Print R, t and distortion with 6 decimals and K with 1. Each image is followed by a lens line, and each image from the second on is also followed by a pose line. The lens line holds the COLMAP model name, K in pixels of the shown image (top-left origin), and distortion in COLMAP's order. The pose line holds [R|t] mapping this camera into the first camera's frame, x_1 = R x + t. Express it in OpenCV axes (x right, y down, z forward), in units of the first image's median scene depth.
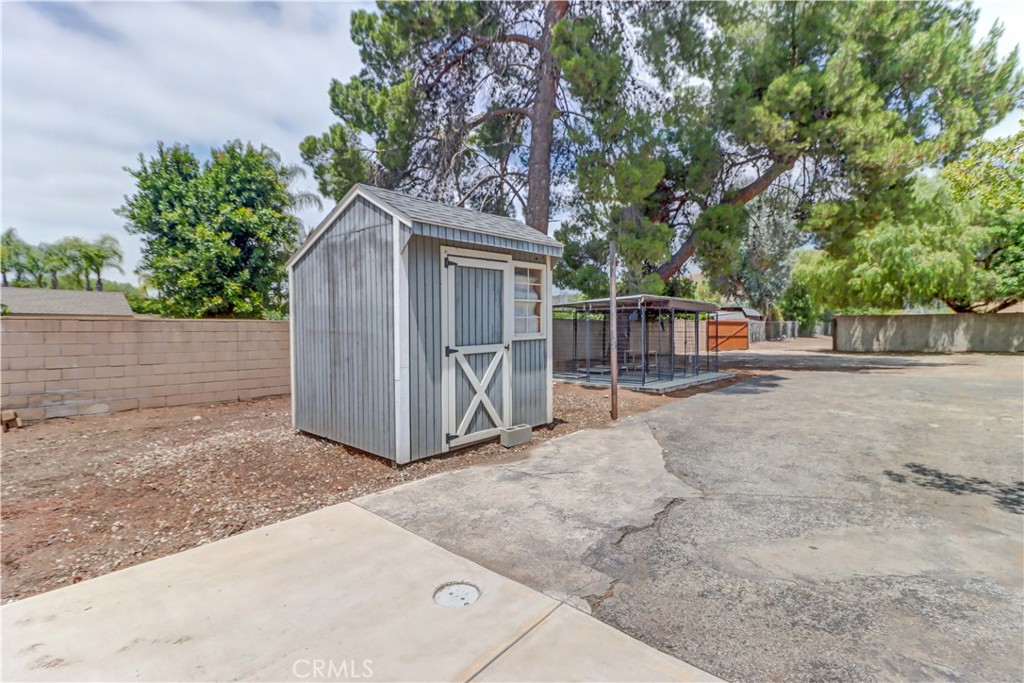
lens RADIAL K [[469.0, 0, 510.1], [0, 469.0, 335.5], [0, 0, 1]] dist [0.013353, -0.009689]
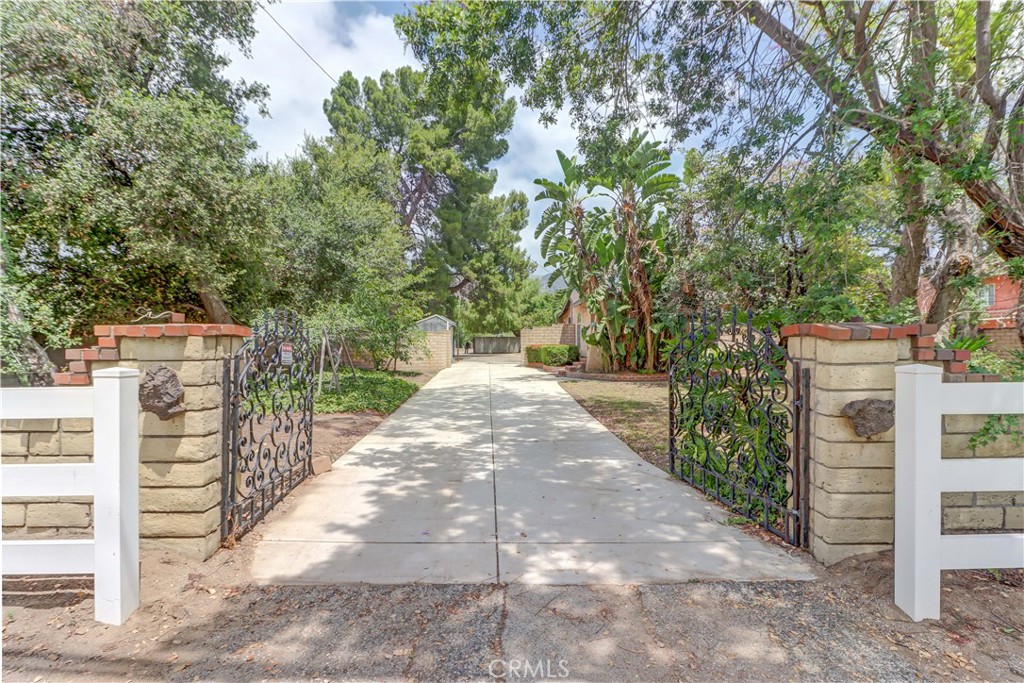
lens RADIAL K [[469.0, 0, 515.1], [0, 469.0, 341.3], [0, 0, 1]] dist [0.013353, -0.009689]
pose [[0.734473, 0.003711, 0.678628, -1.237969], [0.015482, 0.999633, -0.022223, 0.051176], [-0.678462, 0.026829, 0.734146, -1.350237]]
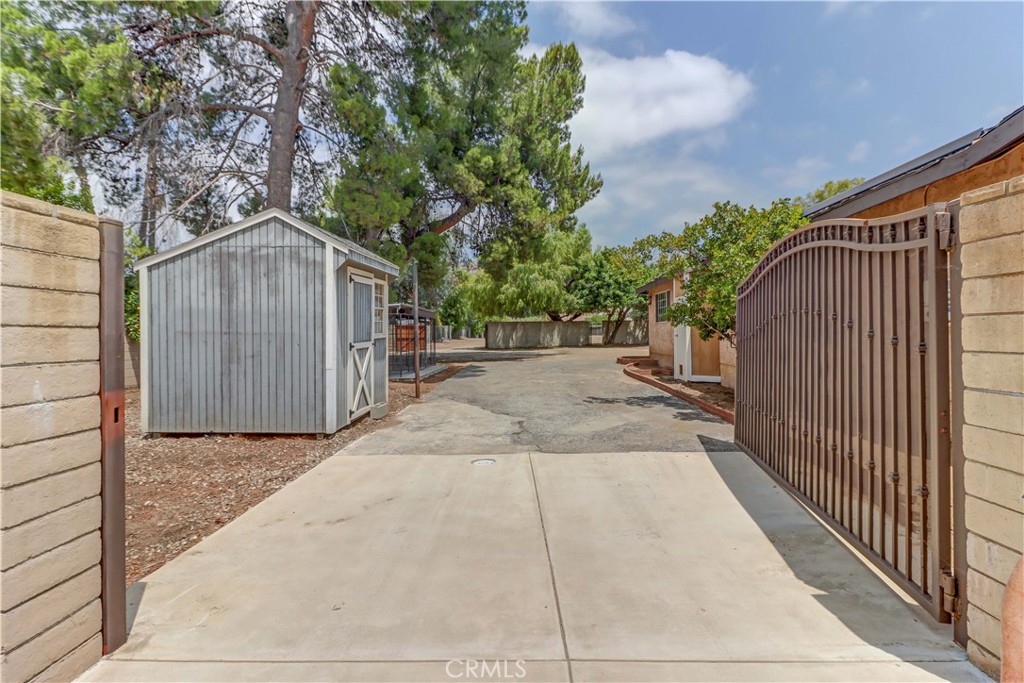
lens RADIAL K [[469.0, 0, 507.0], [0, 469.0, 333.8], [0, 0, 1]] dist [0.013353, -0.009689]
pose [[0.769583, -0.006797, 0.638511, -0.224457], [0.015067, 0.999858, -0.007517, 0.005136], [-0.638369, 0.015405, 0.769576, -0.101899]]
